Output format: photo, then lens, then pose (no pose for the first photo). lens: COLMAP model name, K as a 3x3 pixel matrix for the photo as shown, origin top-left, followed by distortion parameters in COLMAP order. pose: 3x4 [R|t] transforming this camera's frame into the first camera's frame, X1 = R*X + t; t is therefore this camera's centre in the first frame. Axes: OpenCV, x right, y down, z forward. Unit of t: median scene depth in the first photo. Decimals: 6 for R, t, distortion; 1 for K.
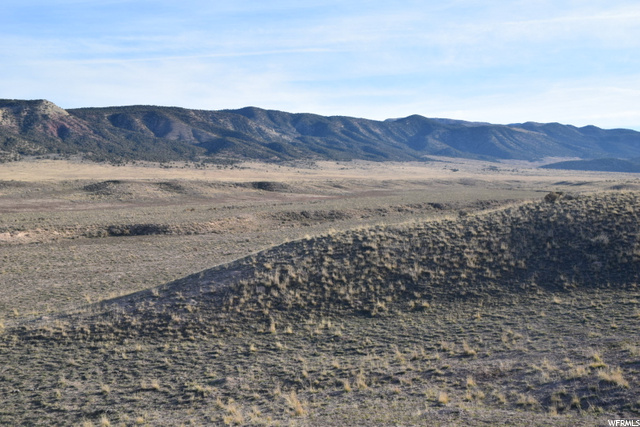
lens RADIAL K [[743.7, 0, 321.8], [0, 743.7, 213.3], [0, 0, 1]] dist [0.127634, 0.000000]
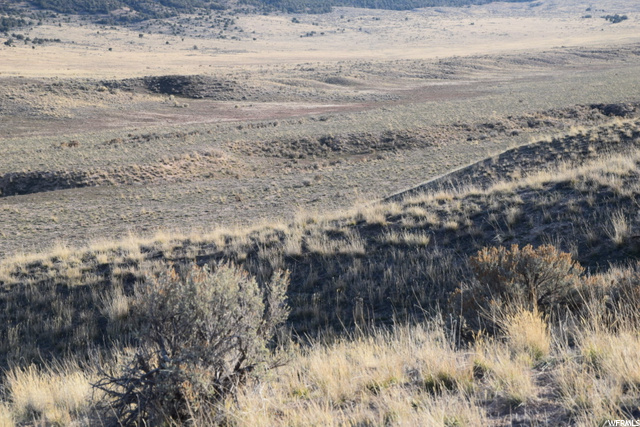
lens RADIAL K [[1966.0, 0, 319.1], [0, 1966.0, 214.7], [0, 0, 1]] dist [1.308167, 0.000000]
pose [[0.998375, -0.049622, 0.028009, -0.036384], [0.048755, 0.998335, 0.030819, 0.004378], [-0.029492, -0.029403, 0.999132, -0.112164]]
